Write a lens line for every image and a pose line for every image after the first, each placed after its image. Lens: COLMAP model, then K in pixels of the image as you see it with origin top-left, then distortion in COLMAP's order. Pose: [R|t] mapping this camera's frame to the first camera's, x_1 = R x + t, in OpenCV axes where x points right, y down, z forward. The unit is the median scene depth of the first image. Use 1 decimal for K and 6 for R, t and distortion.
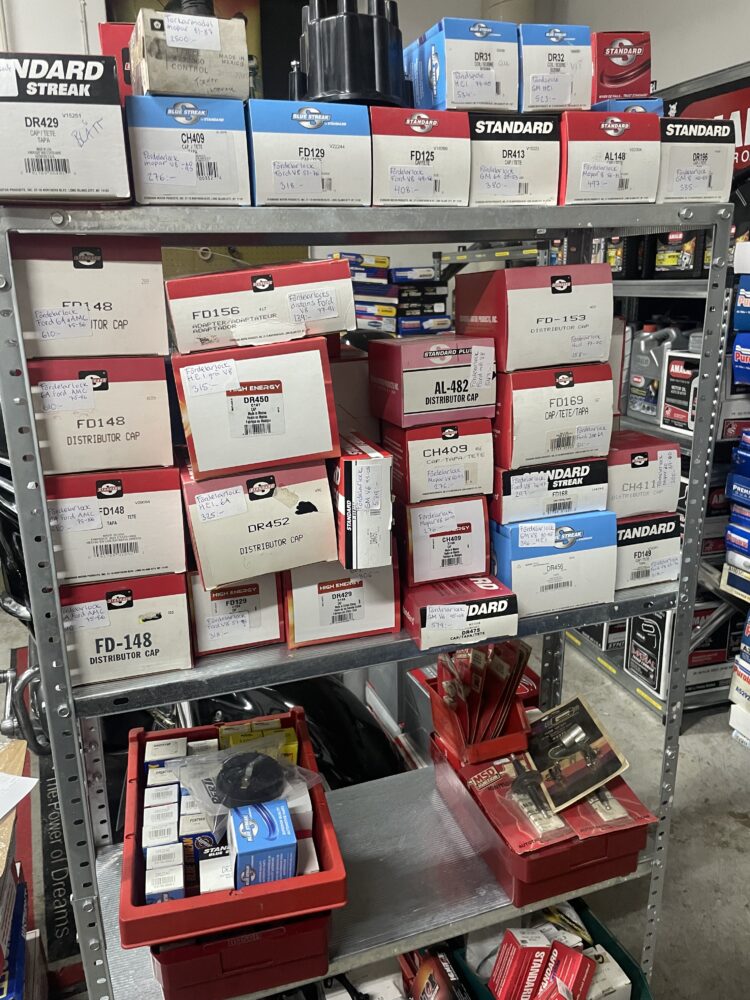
lens RADIAL K [[758.2, 0, 370.3], [0, 758.2, 495.1], [0, 0, 1]] dist [0.043300, -0.024259]
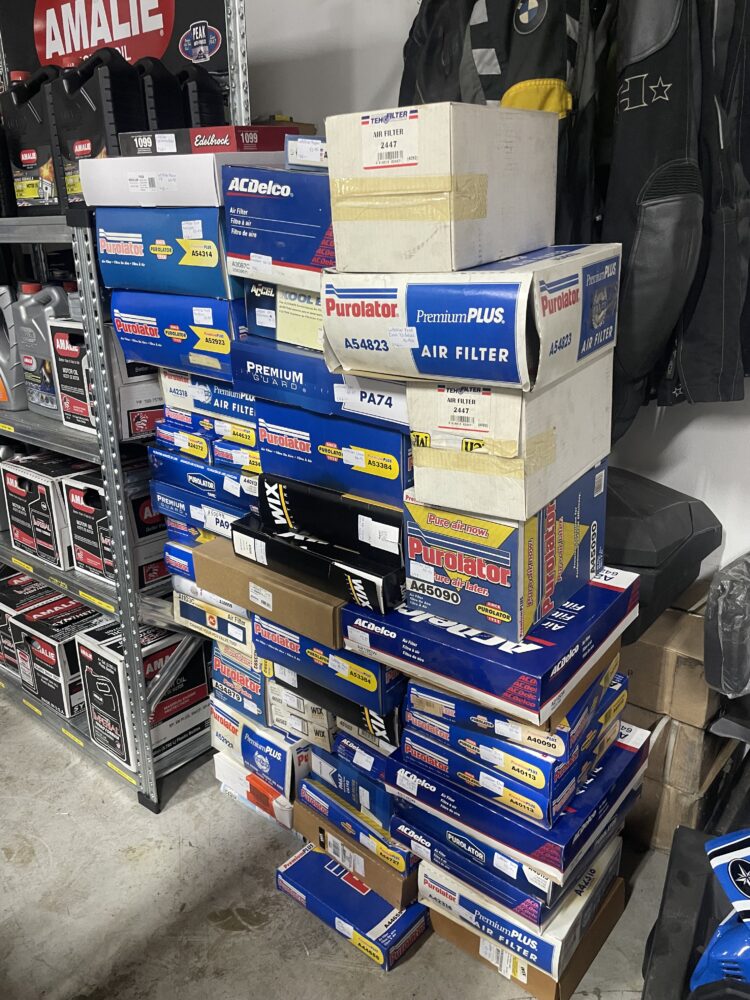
lens RADIAL K [[758.2, 0, 377.0], [0, 758.2, 502.5], [0, 0, 1]] dist [0.043300, -0.024259]
pose [[0.840197, -0.163348, 0.517094, 0.252619], [0.138549, 0.986568, 0.086532, -0.039041], [-0.524284, -0.001061, 0.851543, 0.228156]]
